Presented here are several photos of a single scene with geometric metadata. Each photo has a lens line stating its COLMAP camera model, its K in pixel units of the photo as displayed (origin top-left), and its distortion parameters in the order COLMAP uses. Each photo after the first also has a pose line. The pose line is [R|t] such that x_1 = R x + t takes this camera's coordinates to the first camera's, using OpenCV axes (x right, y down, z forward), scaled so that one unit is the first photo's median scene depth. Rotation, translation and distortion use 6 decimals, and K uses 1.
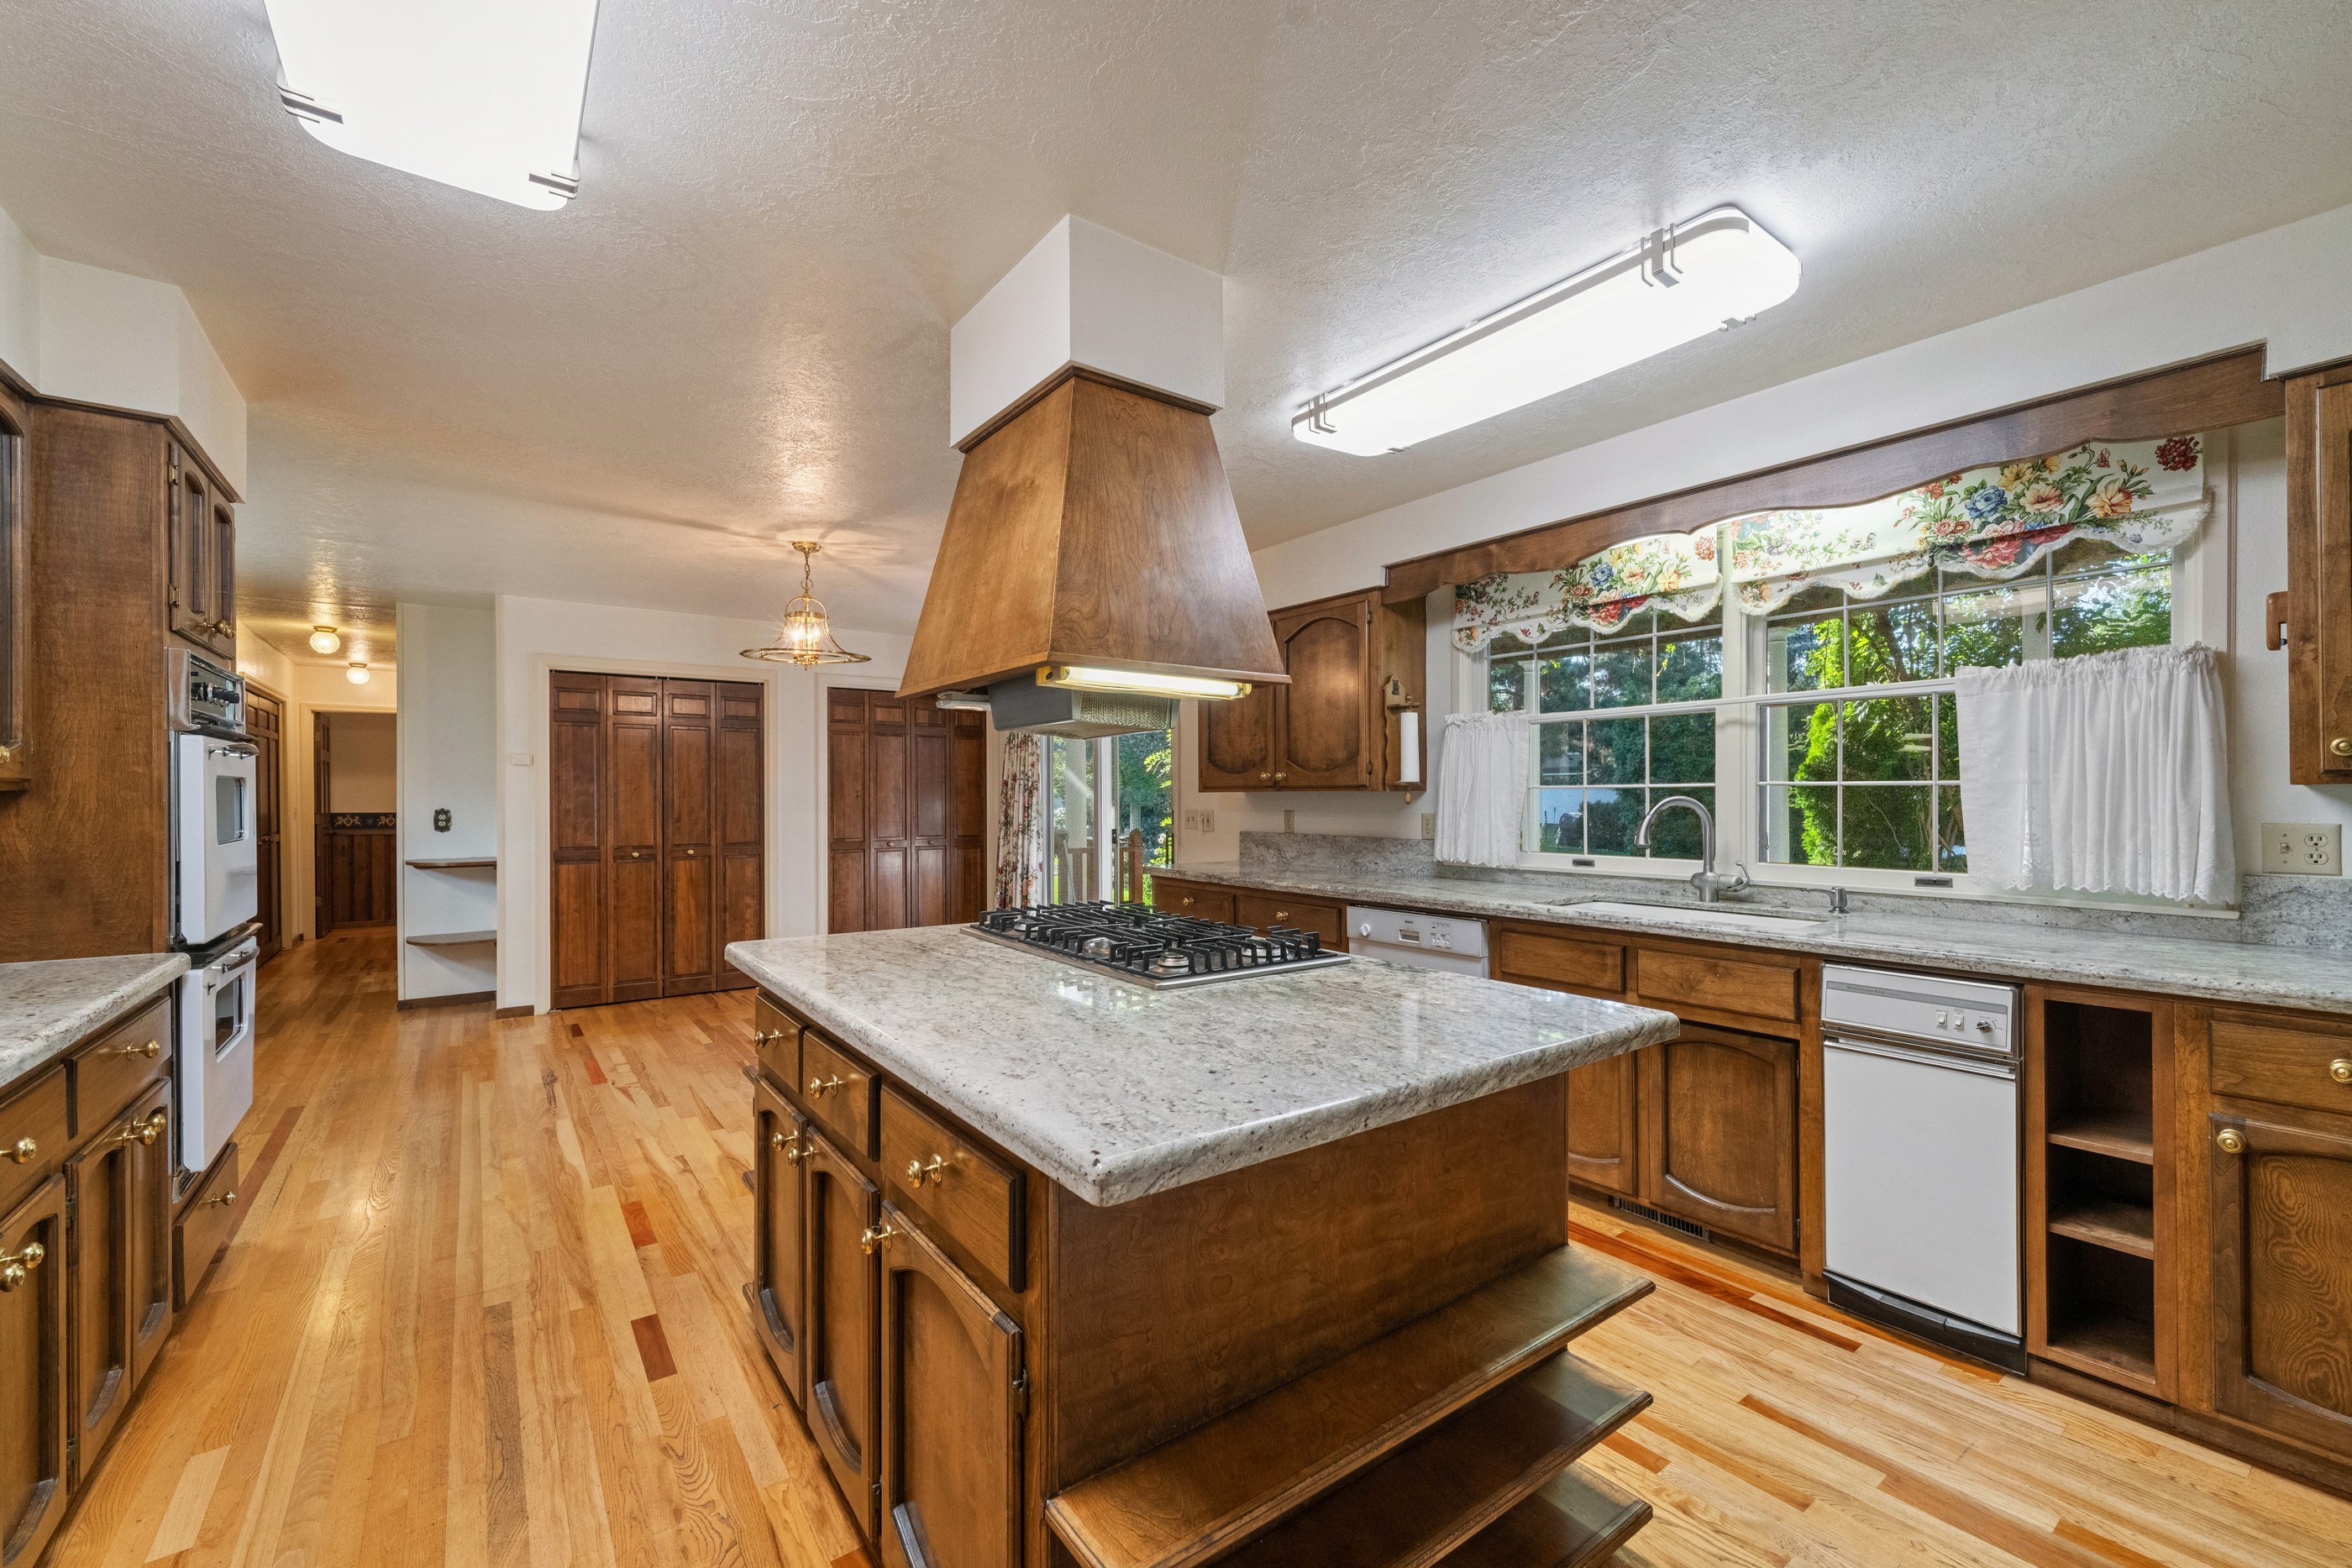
lens RADIAL K [[958.8, 0, 1188.0], [0, 958.8, 798.9], [0, 0, 1]] dist [0.001245, -0.001075]
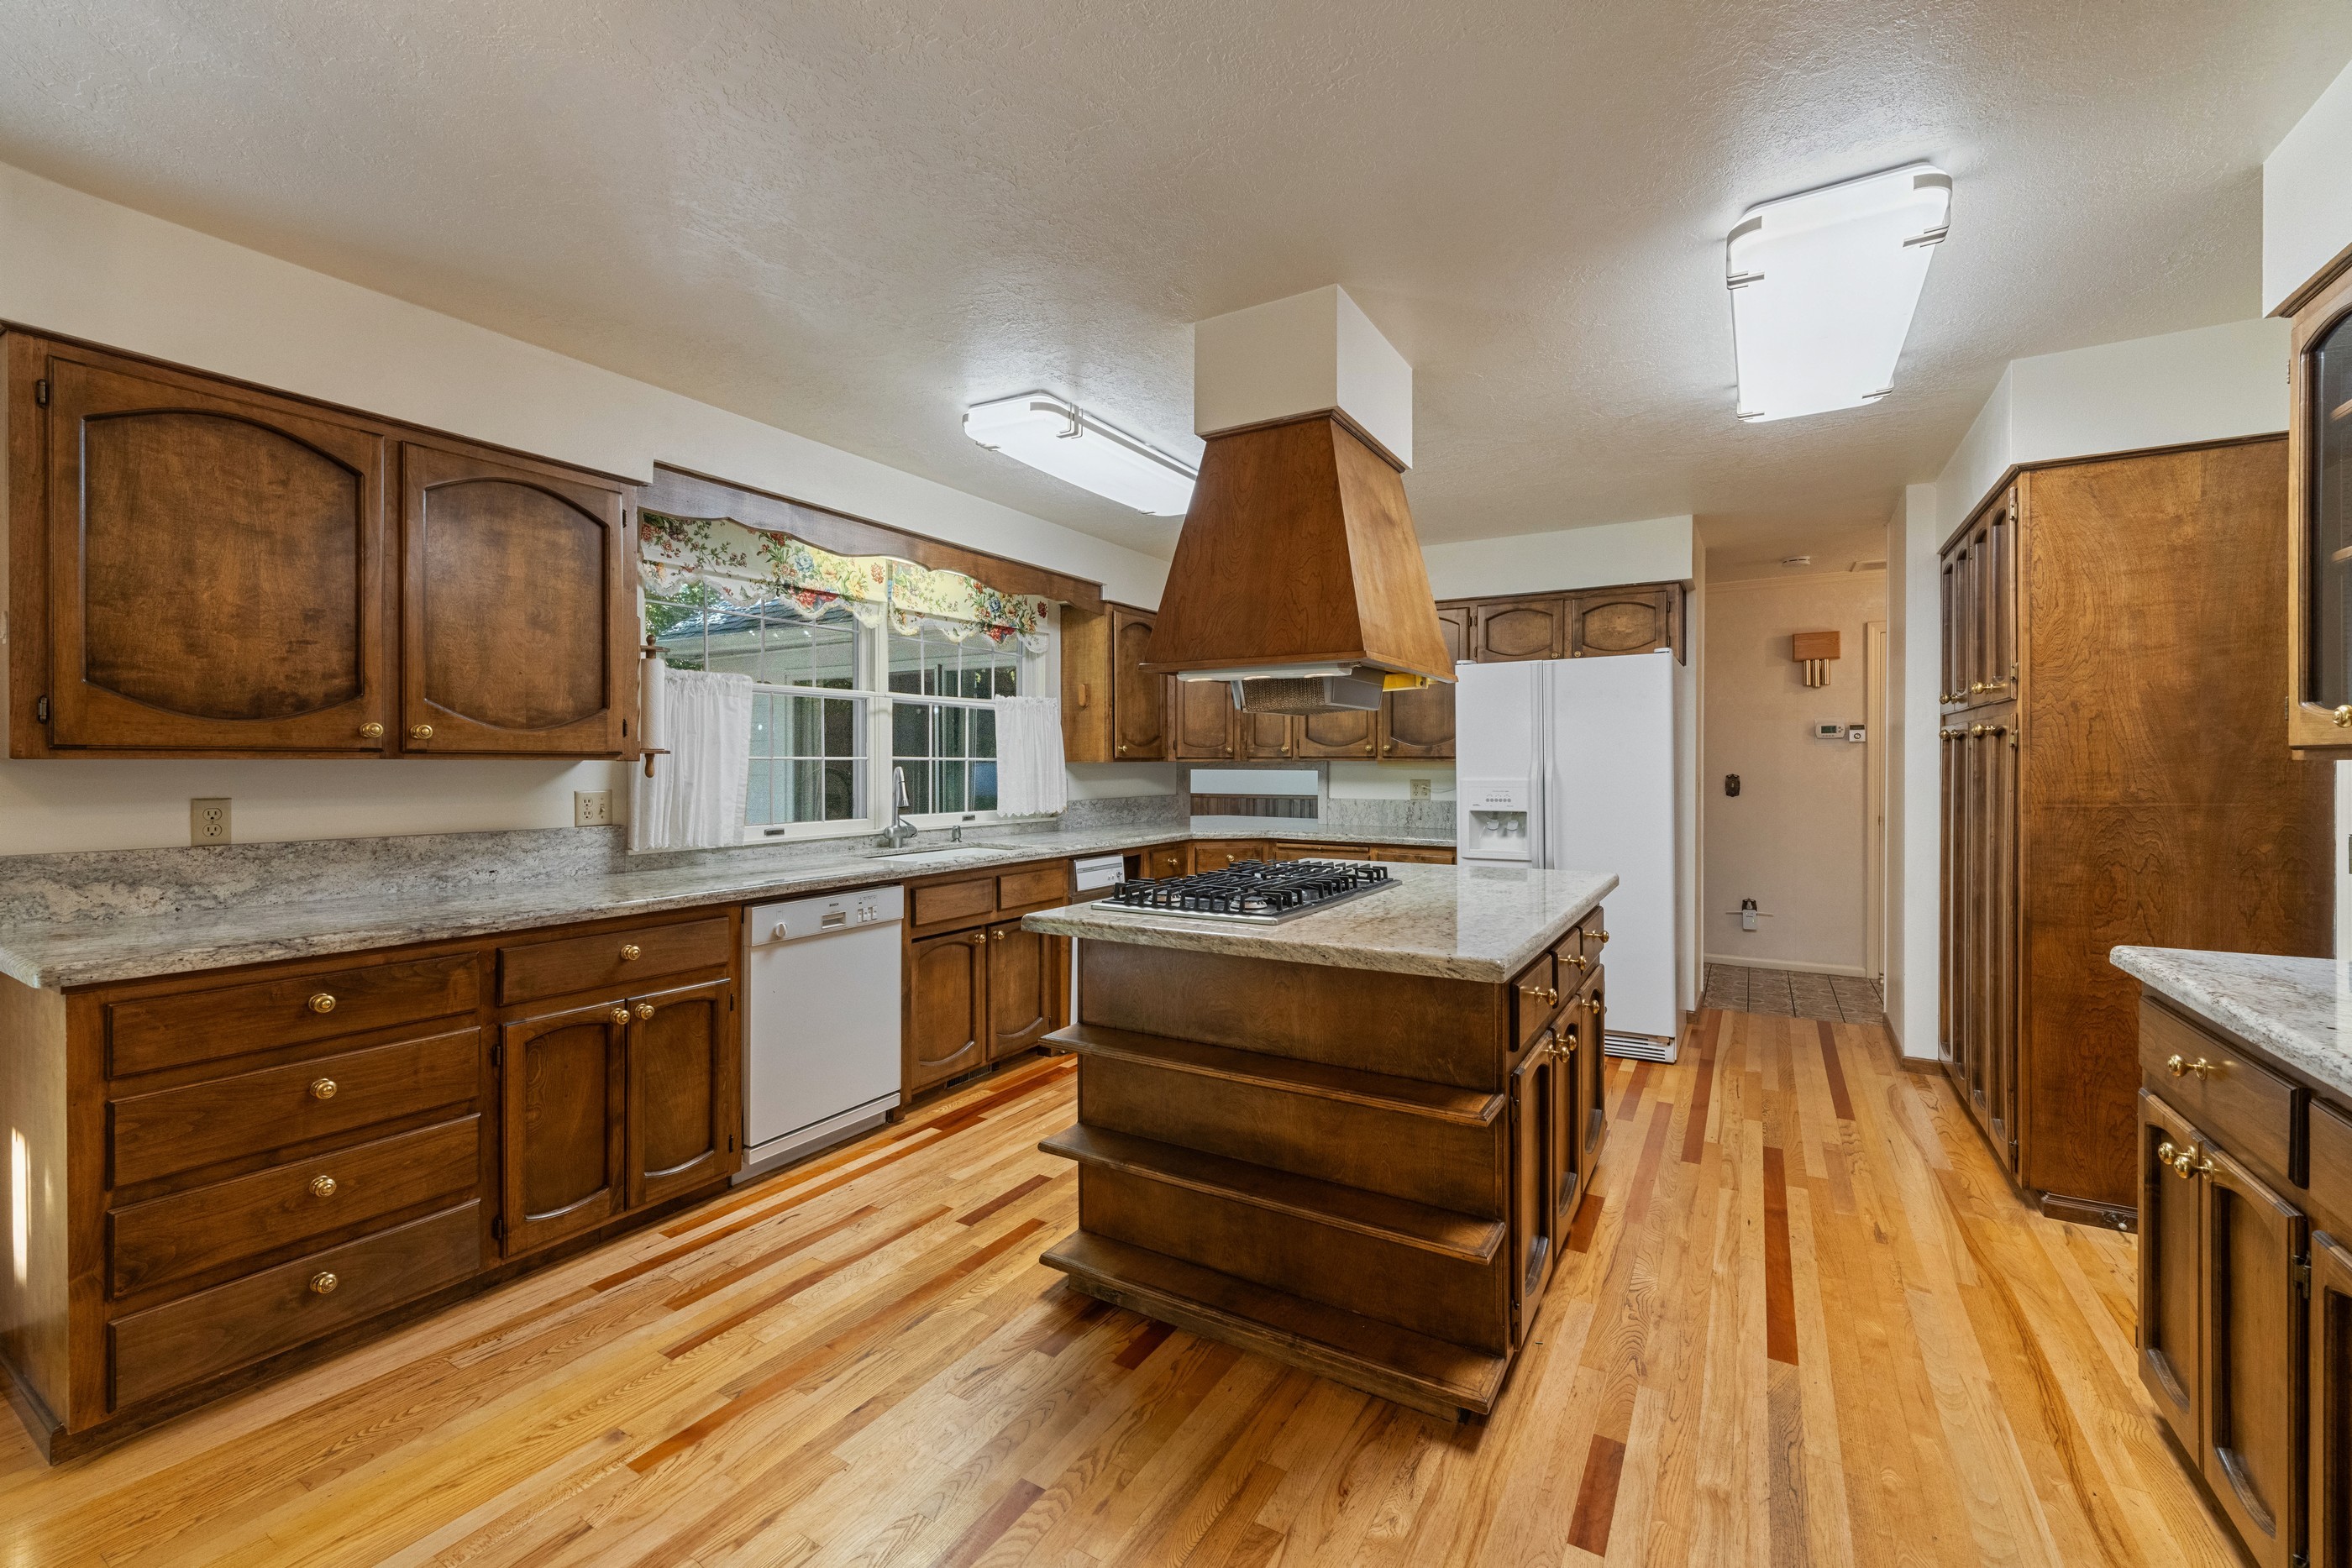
lens RADIAL K [[958.8, 0, 1180.8], [0, 958.8, 768.0], [0, 0, 1]] dist [0.001245, -0.001075]
pose [[-0.382879, -0.000188, 0.923799, -0.643988], [0.004154, 0.999990, 0.001925, -0.002368], [-0.923789, 0.004575, -0.382874, 0.906596]]
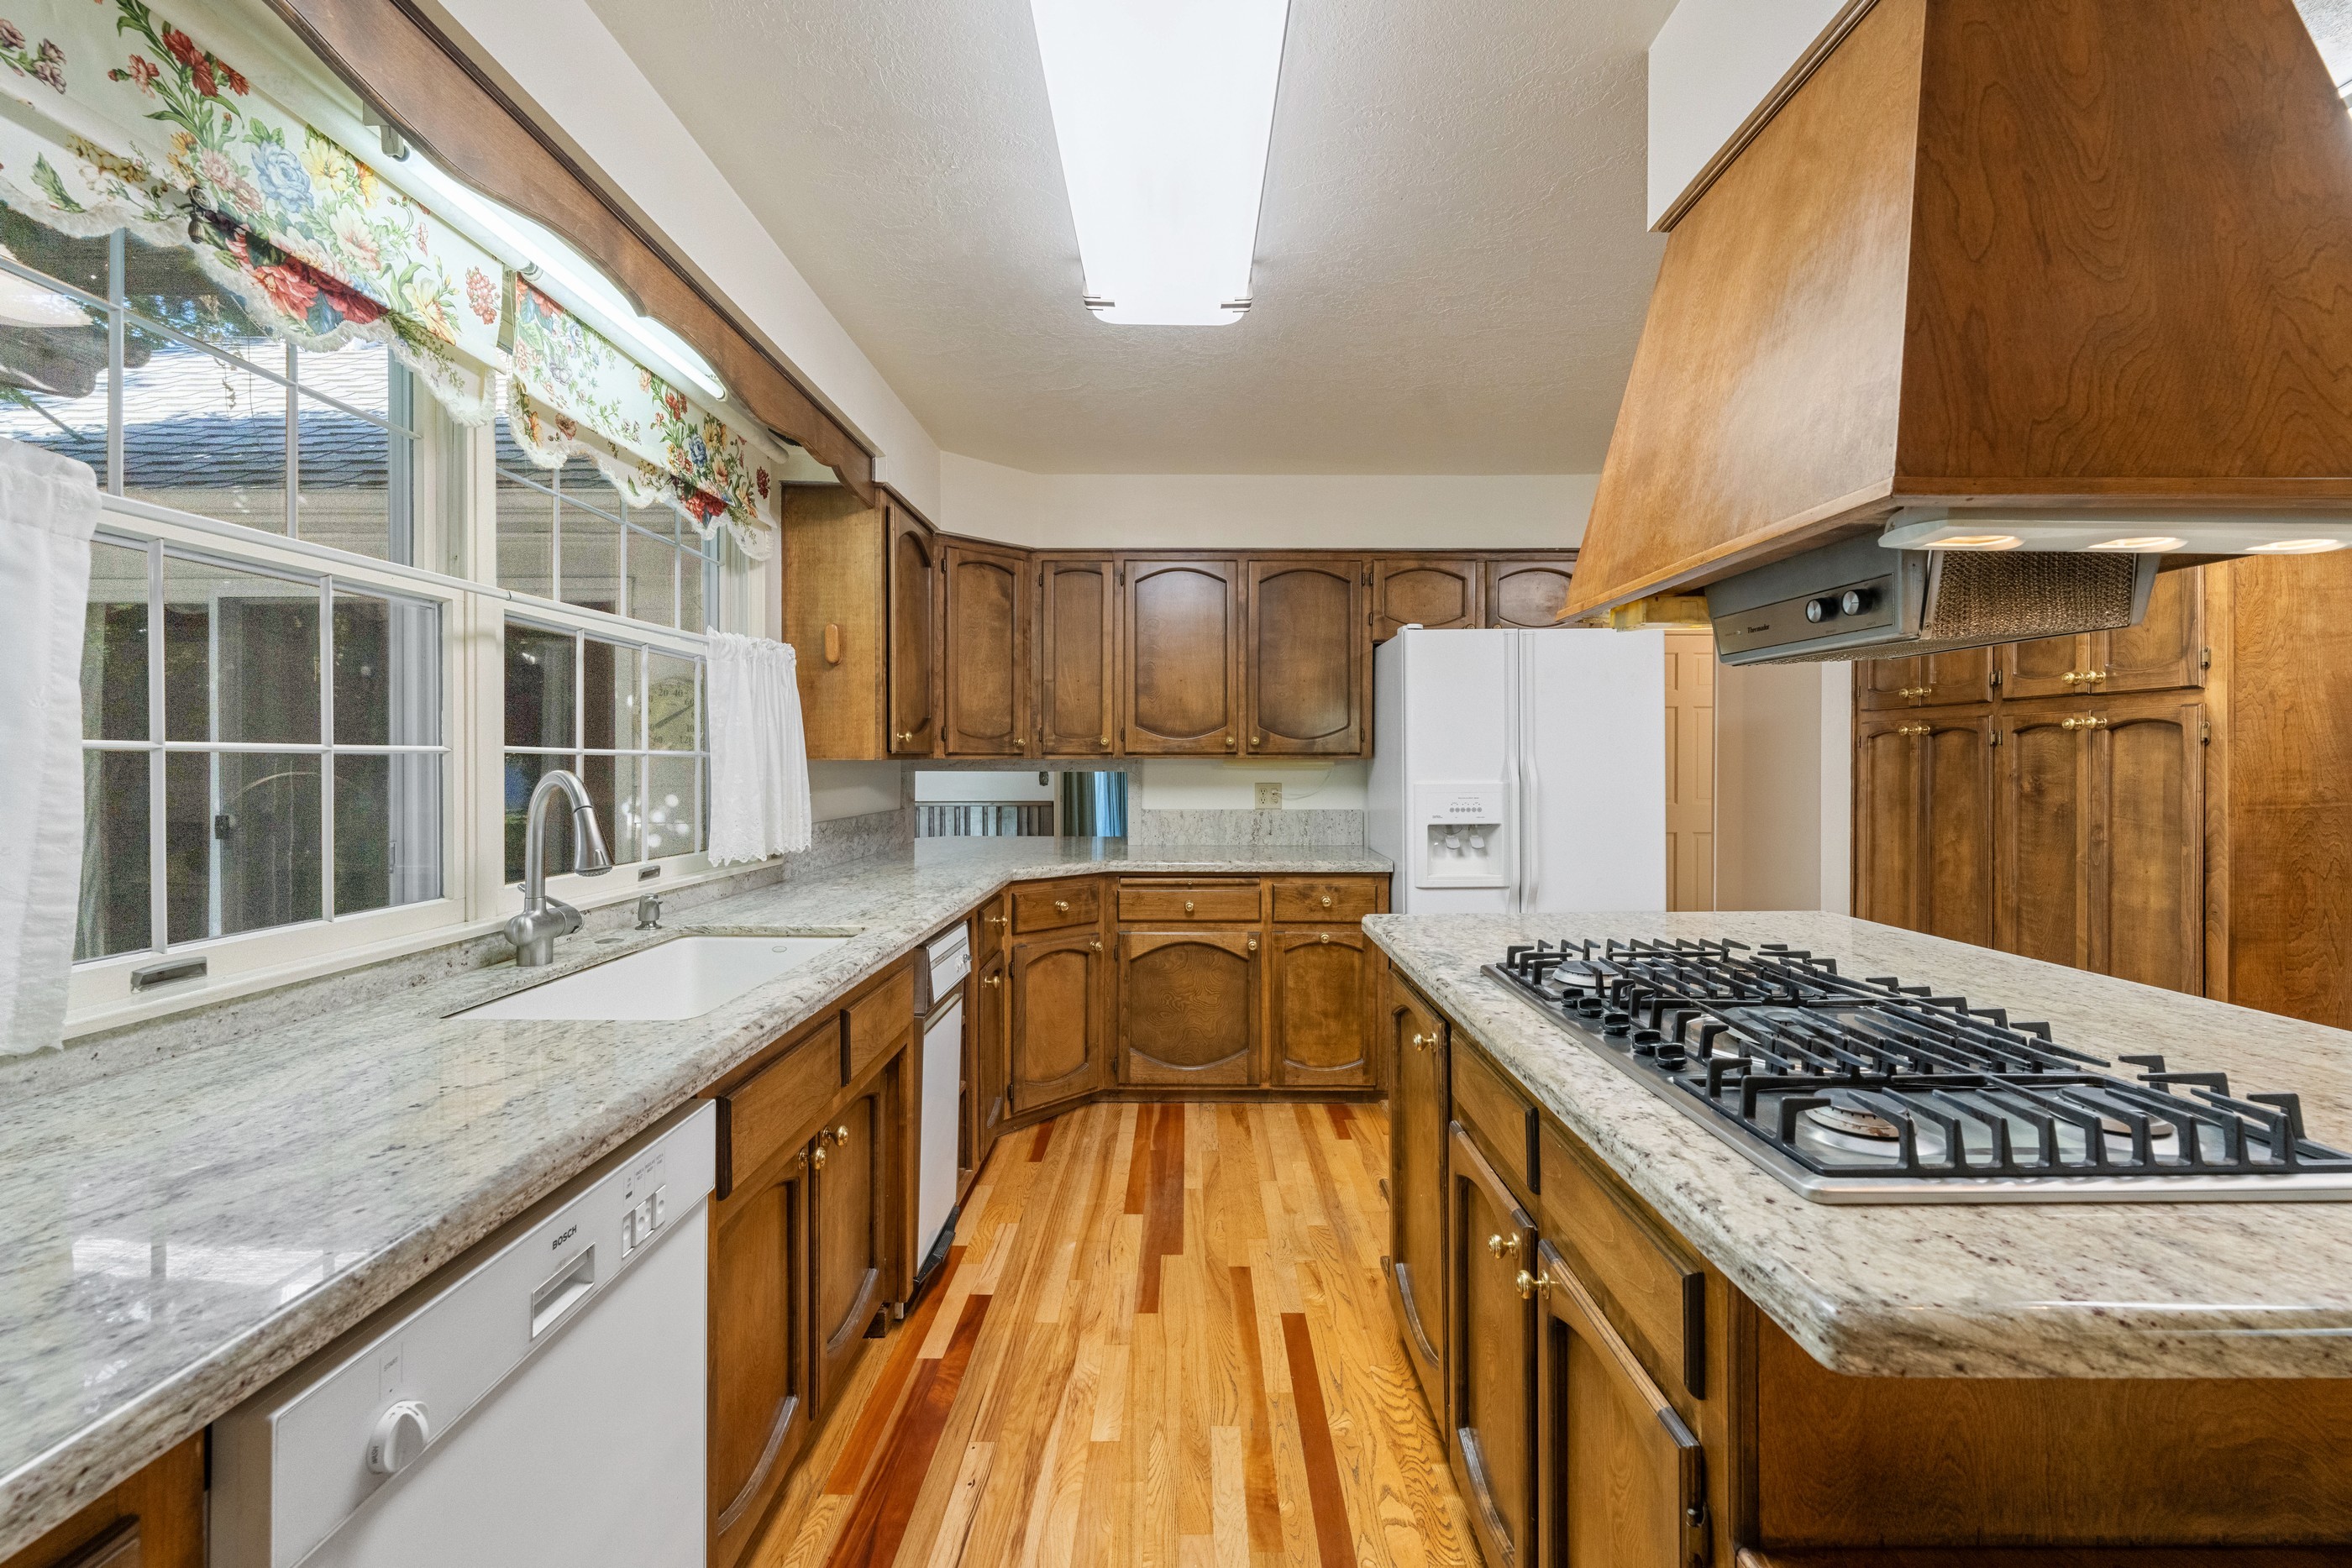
lens RADIAL K [[958.8, 0, 1188.3], [0, 958.8, 764.5], [0, 0, 1]] dist [0.001245, -0.001075]
pose [[-0.800982, 0.004180, 0.598673, -0.063623], [0.006112, 0.999981, 0.001195, -0.003835], [-0.598657, 0.004616, -0.800992, 0.964697]]
